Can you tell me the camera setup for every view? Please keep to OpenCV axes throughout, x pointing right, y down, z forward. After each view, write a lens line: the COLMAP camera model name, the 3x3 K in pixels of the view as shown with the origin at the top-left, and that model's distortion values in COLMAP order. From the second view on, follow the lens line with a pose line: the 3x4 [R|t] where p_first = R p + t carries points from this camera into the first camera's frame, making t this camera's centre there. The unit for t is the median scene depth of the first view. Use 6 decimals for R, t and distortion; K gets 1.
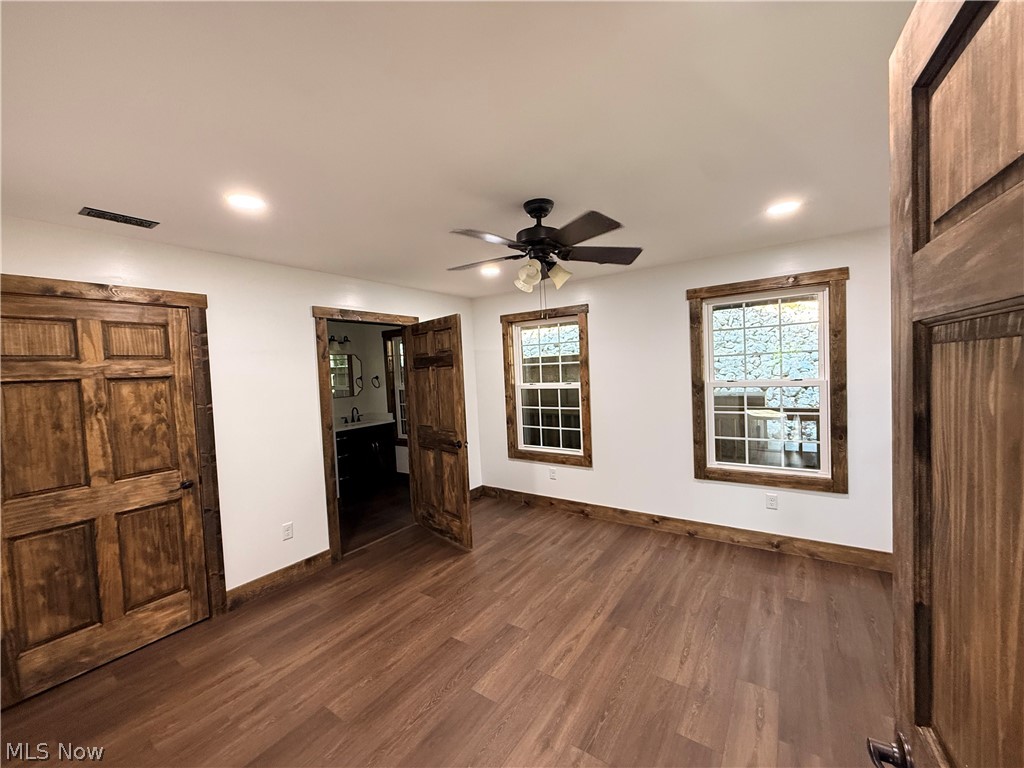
lens RADIAL K [[409.0, 0, 508.6], [0, 409.0, 385.5], [0, 0, 1]] dist [0.000325, -0.000231]
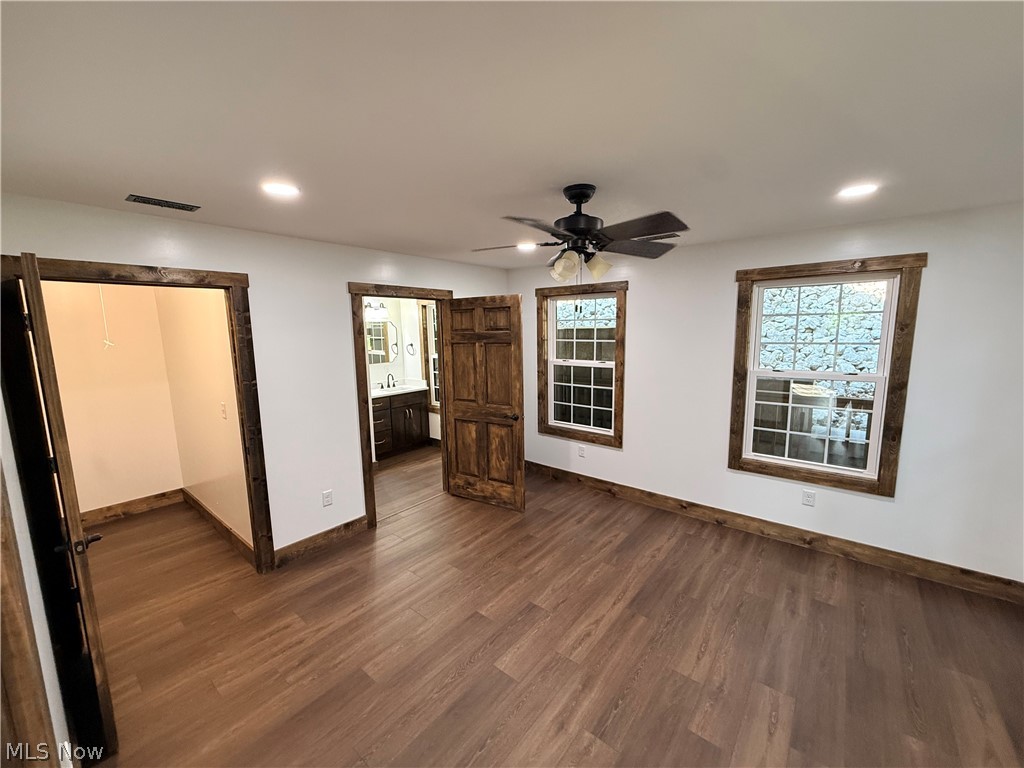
lens RADIAL K [[409.0, 0, 508.6], [0, 409.0, 385.5], [0, 0, 1]] dist [0.000325, -0.000231]
pose [[0.996120, 0.039874, -0.078455, 0.002120], [-0.031644, 0.994128, 0.103485, -0.062765], [0.082121, -0.100601, 0.991532, 0.010527]]
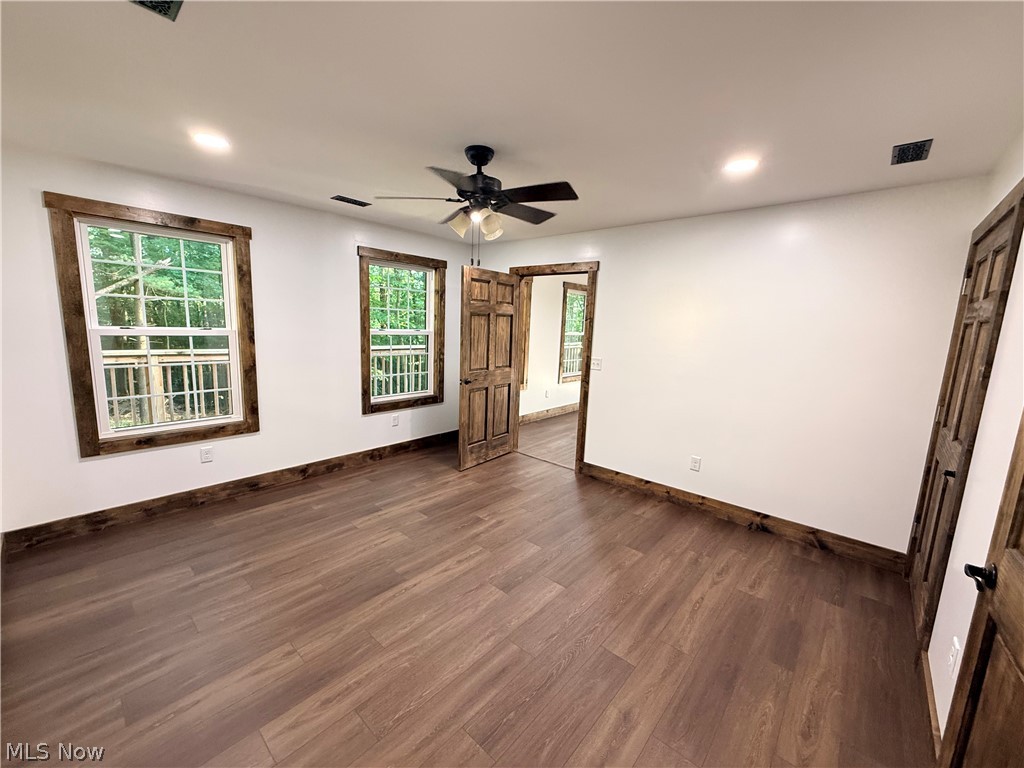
lens RADIAL K [[409.0, 0, 508.6], [0, 409.0, 385.5], [0, 0, 1]] dist [0.000325, -0.000231]
pose [[-0.992490, -0.011147, 0.121821, -0.092018], [0.012096, 0.982018, 0.188402, -0.043655], [-0.121730, 0.188460, -0.974507, 1.485760]]
